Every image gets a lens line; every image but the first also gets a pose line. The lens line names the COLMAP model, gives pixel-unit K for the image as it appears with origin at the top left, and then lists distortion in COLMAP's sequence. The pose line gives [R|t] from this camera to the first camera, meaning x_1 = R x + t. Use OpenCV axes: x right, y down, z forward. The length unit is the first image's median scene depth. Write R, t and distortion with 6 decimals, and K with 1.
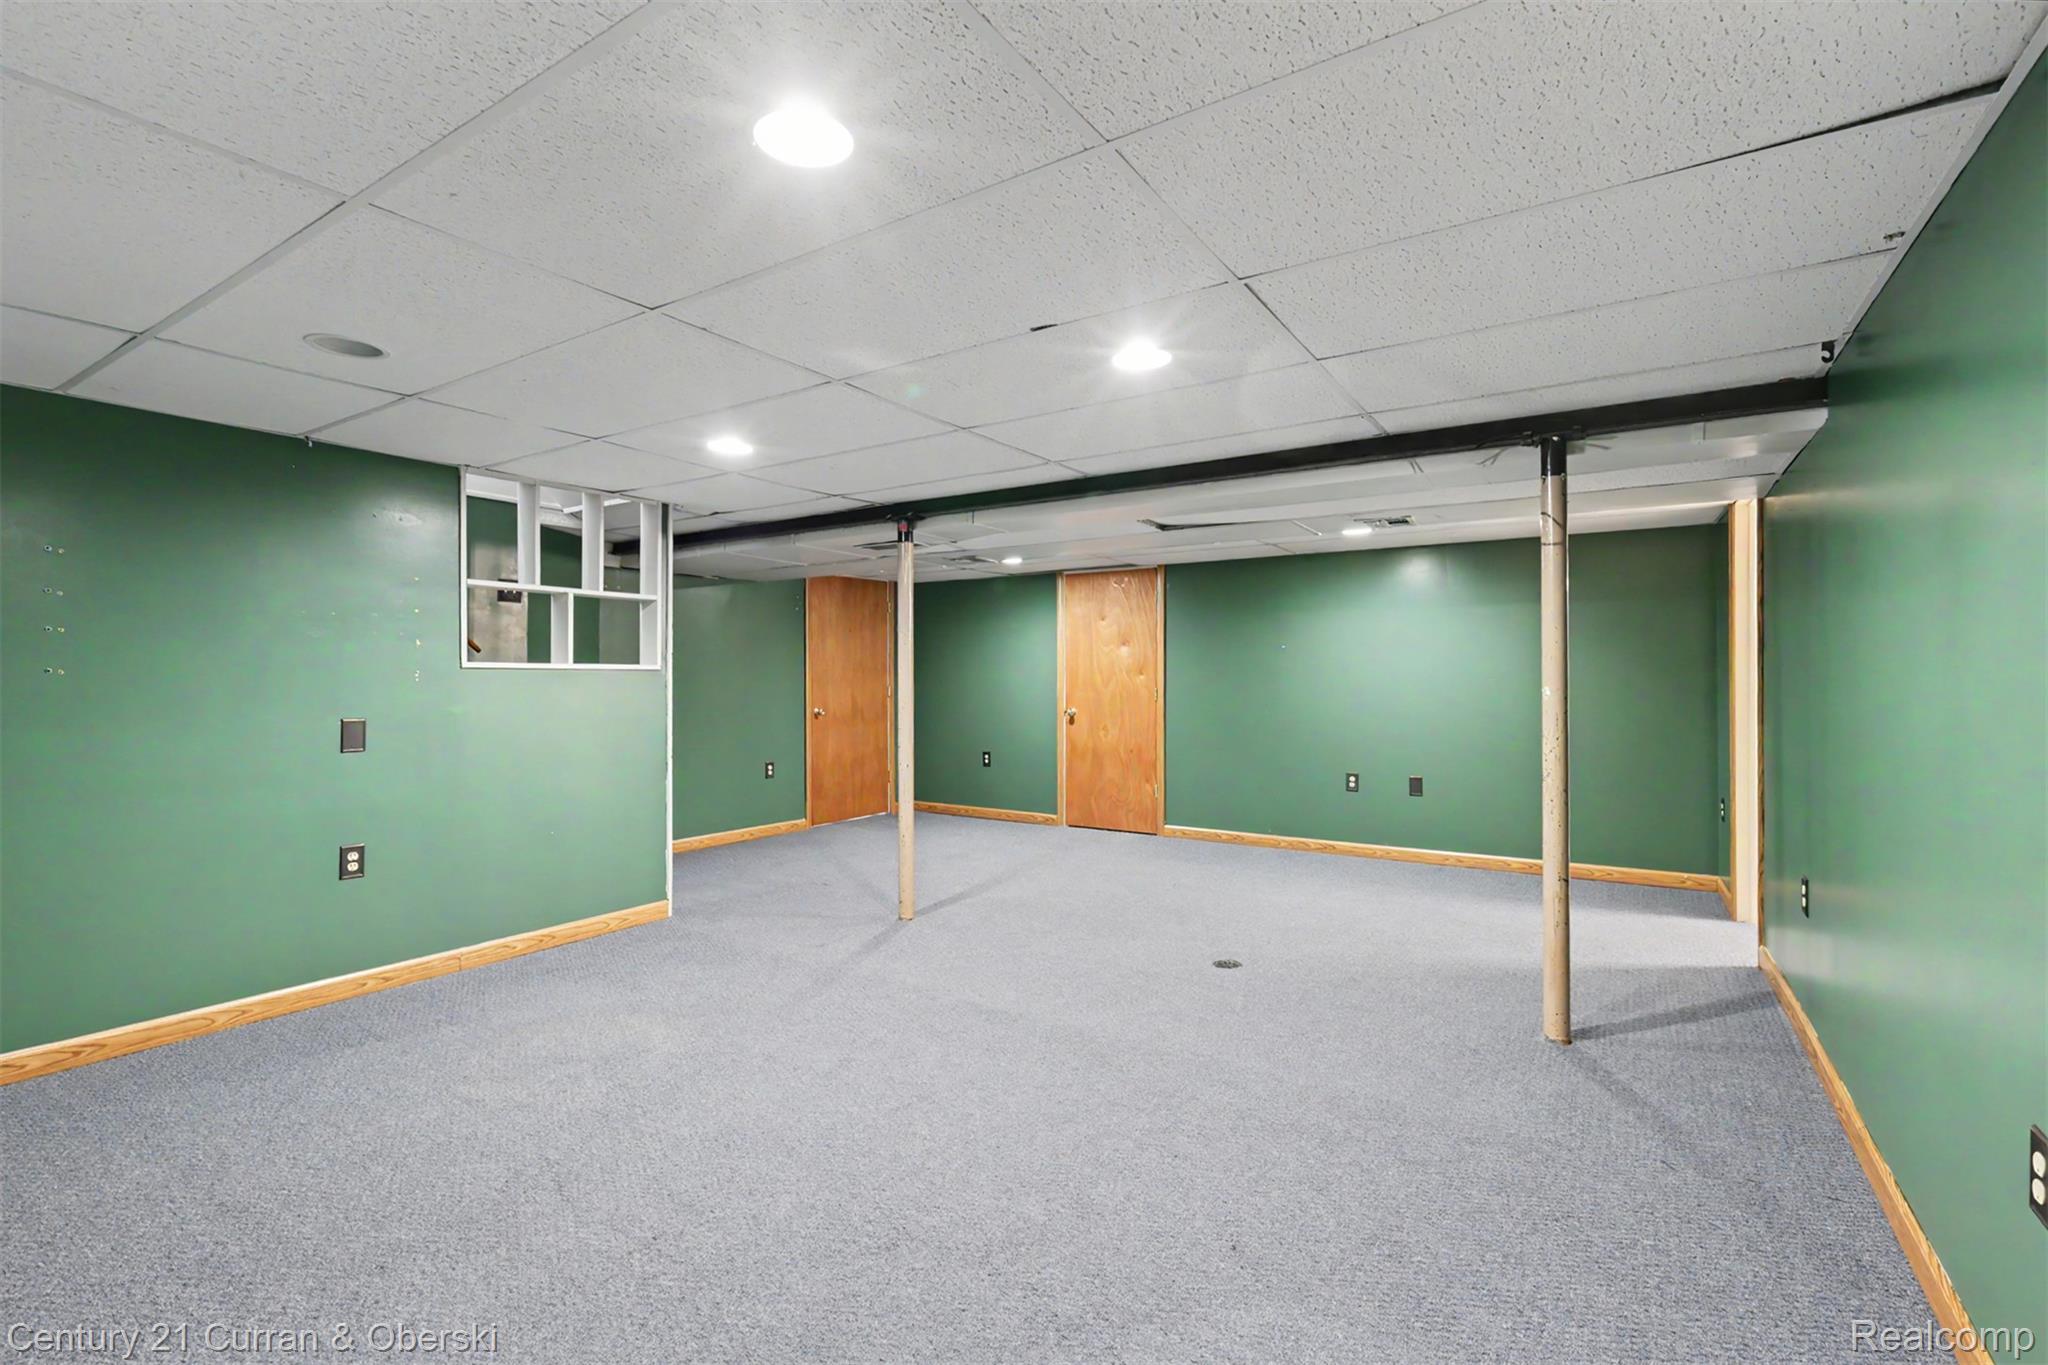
lens RADIAL K [[903.9, 0, 1003.9], [0, 903.9, 677.9], [0, 0, 1]] dist [-0.002743, -0.000515]
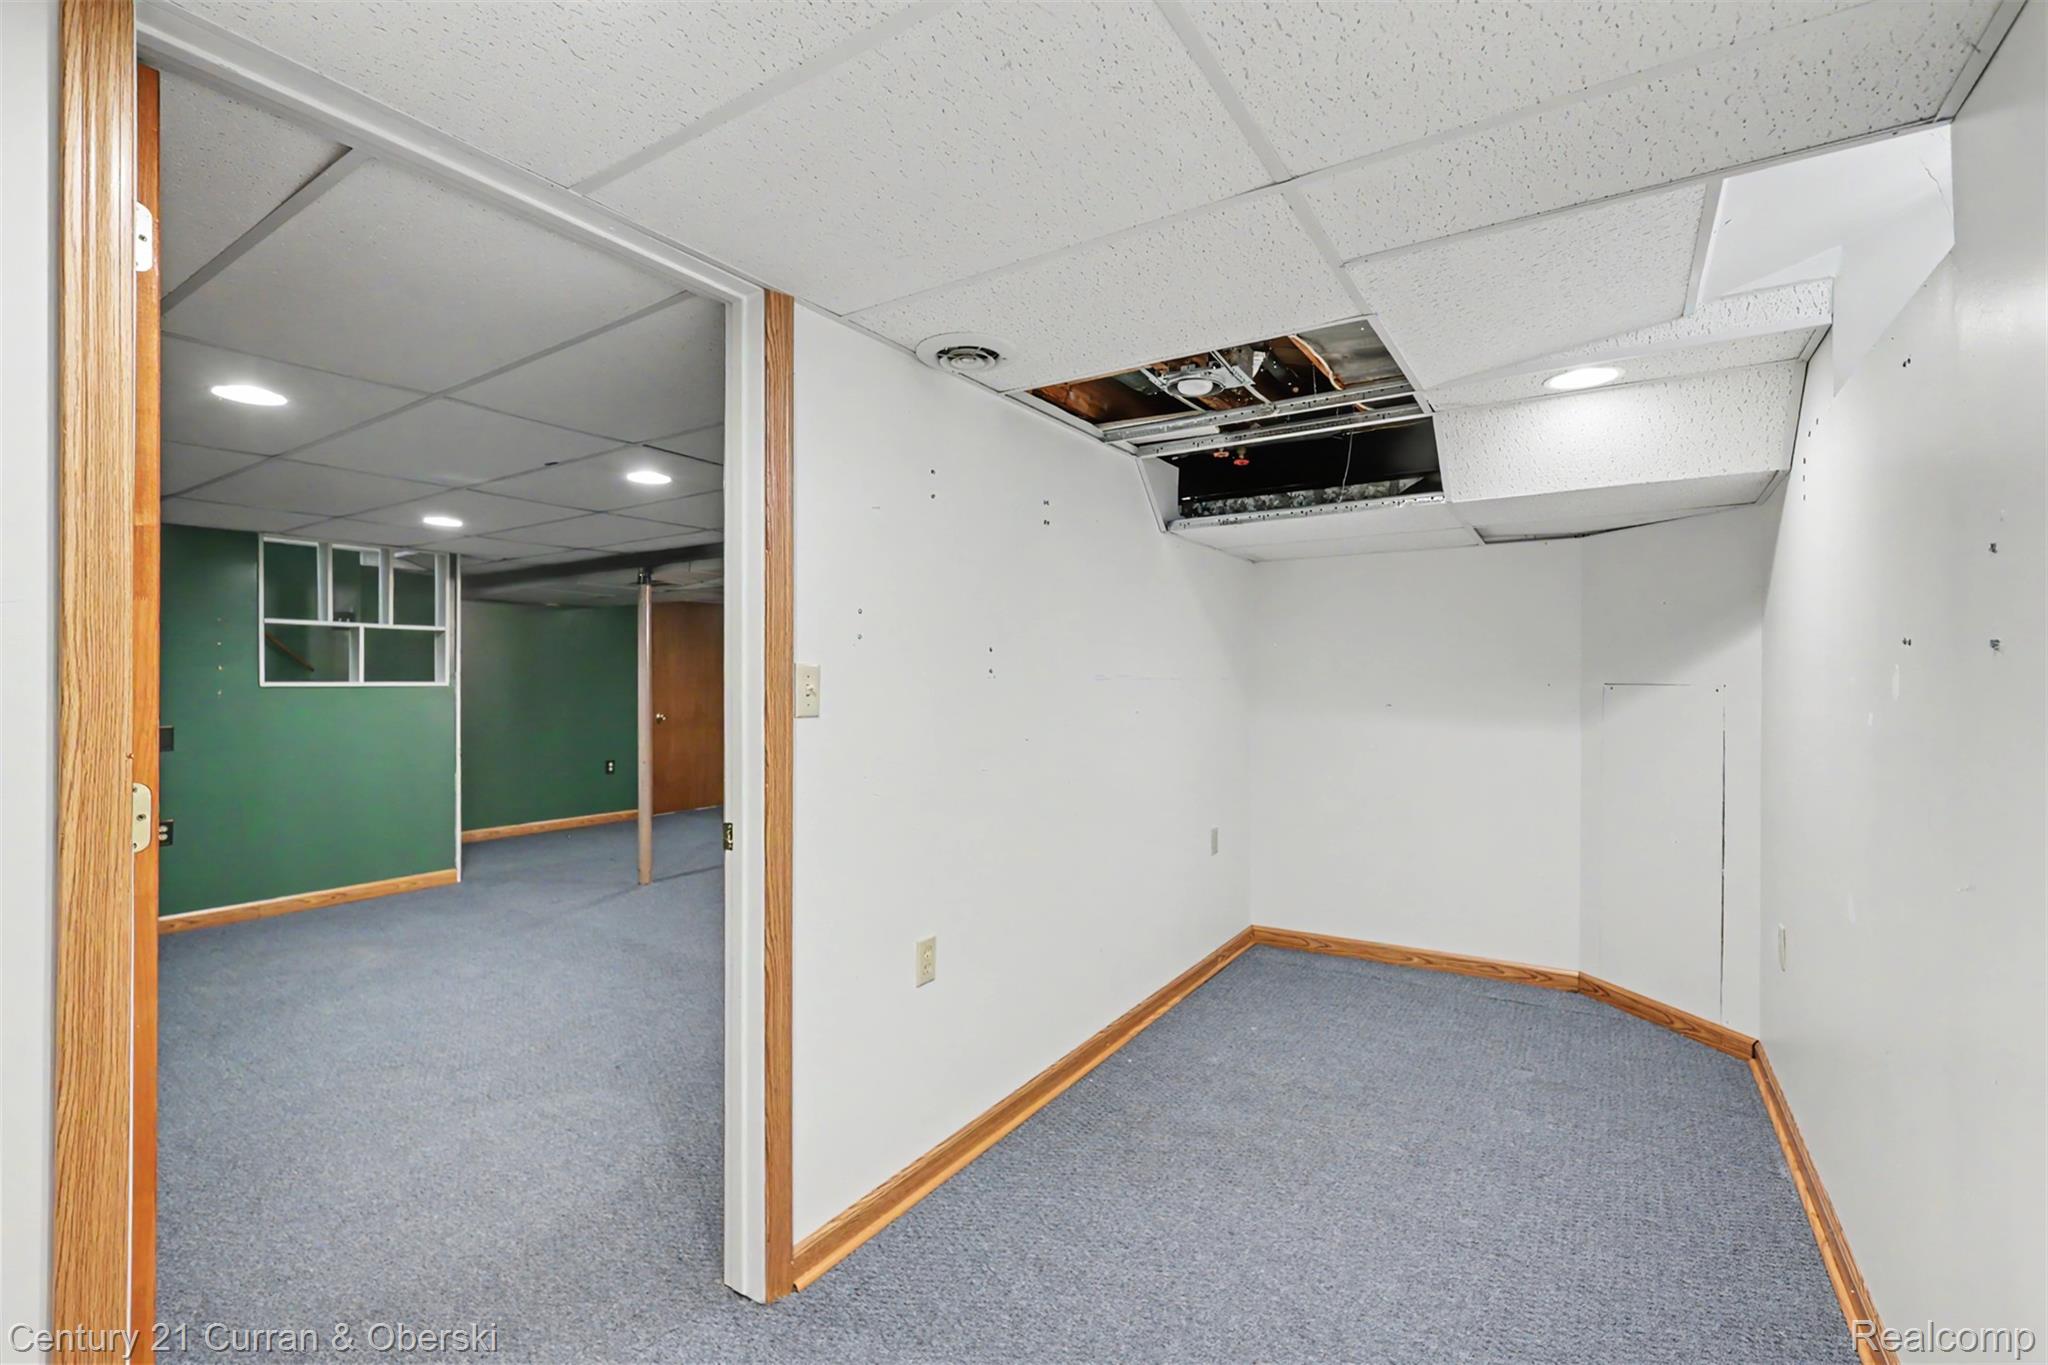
lens RADIAL K [[903.9, 0, 1043.3], [0, 903.9, 683.1], [0, 0, 1]] dist [-0.002743, -0.000515]
pose [[0.999994, 0.000086, 0.003332, 0.444259], [-0.000105, 0.999983, 0.005864, -0.020517], [-0.003332, -0.005864, 0.999977, -0.259493]]
